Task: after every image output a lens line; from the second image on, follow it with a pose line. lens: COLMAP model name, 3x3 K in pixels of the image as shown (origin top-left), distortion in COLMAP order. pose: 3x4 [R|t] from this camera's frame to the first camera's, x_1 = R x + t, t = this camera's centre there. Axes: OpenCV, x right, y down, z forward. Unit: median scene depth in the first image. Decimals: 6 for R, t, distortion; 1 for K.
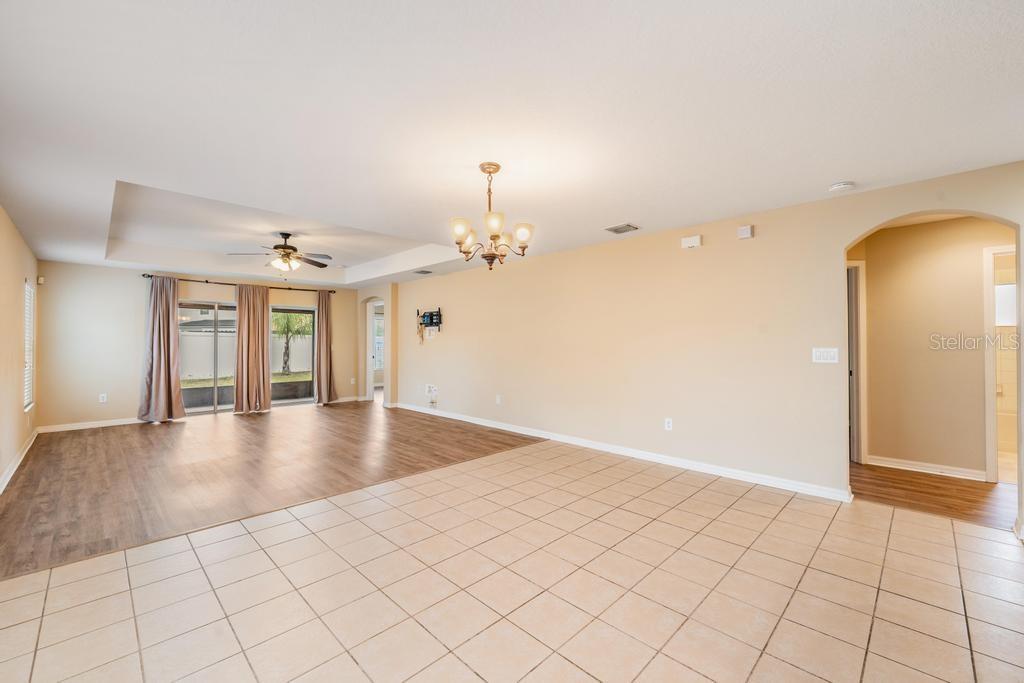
lens RADIAL K [[413.1, 0, 509.7], [0, 413.1, 340.4], [0, 0, 1]] dist [0.000164, -0.001029]
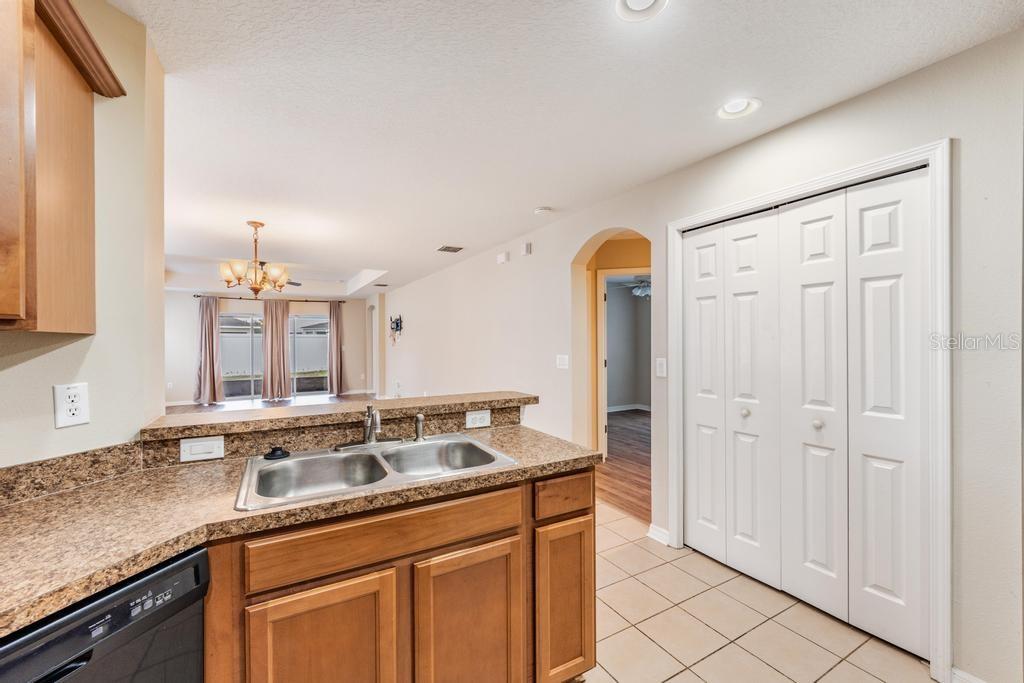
lens RADIAL K [[413.1, 0, 515.0], [0, 413.1, 341.8], [0, 0, 1]] dist [0.000164, -0.001029]
pose [[0.967473, -0.002844, -0.252957, 0.436583], [0.005657, 0.999930, 0.010394, -0.013785], [0.252910, -0.011487, 0.967422, -0.044494]]
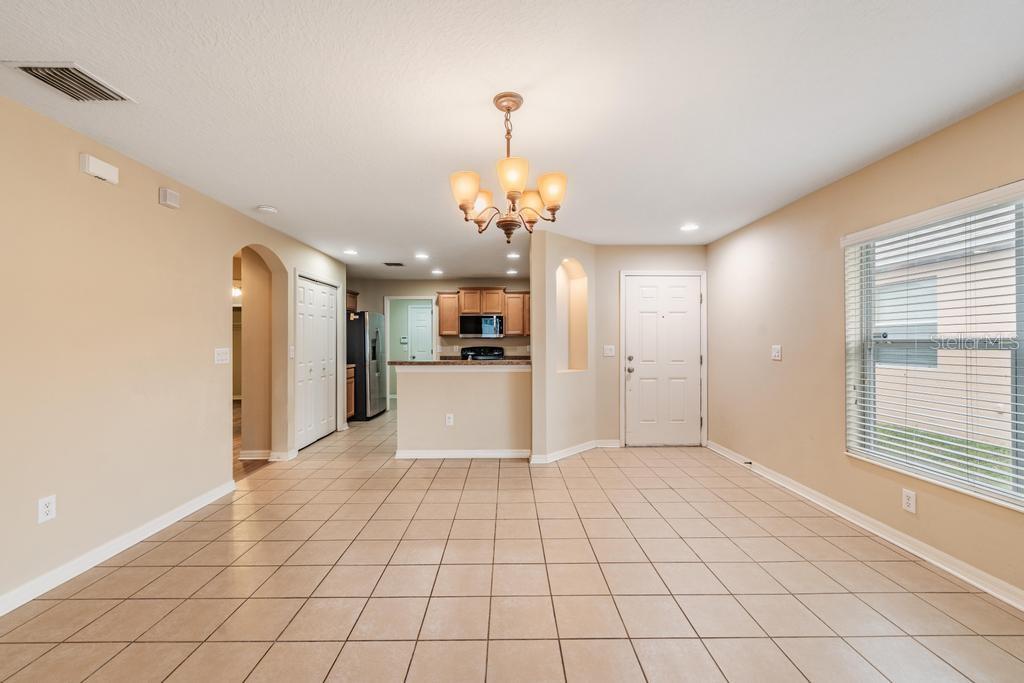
lens RADIAL K [[413.1, 0, 509.8], [0, 413.1, 341.8], [0, 0, 1]] dist [0.000164, -0.001029]
pose [[-0.712356, 0.004853, 0.701801, -0.215214], [-0.001536, 0.999963, -0.008475, 0.003786], [-0.701817, -0.007115, -0.712322, 0.581569]]
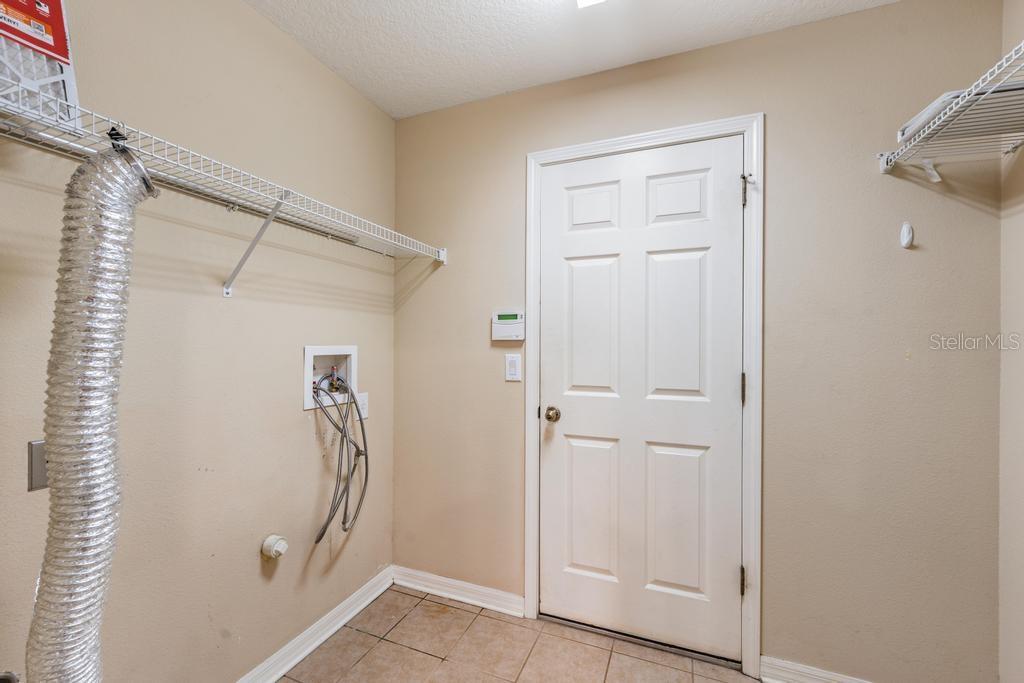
lens RADIAL K [[413.1, 0, 514.5], [0, 413.1, 345.0], [0, 0, 1]] dist [0.000164, -0.001029]
pose [[-0.408053, -0.005757, 0.912940, 0.708272], [-0.012605, 0.999920, 0.000671, -0.000905], [-0.912871, -0.011233, -0.408093, -0.019295]]
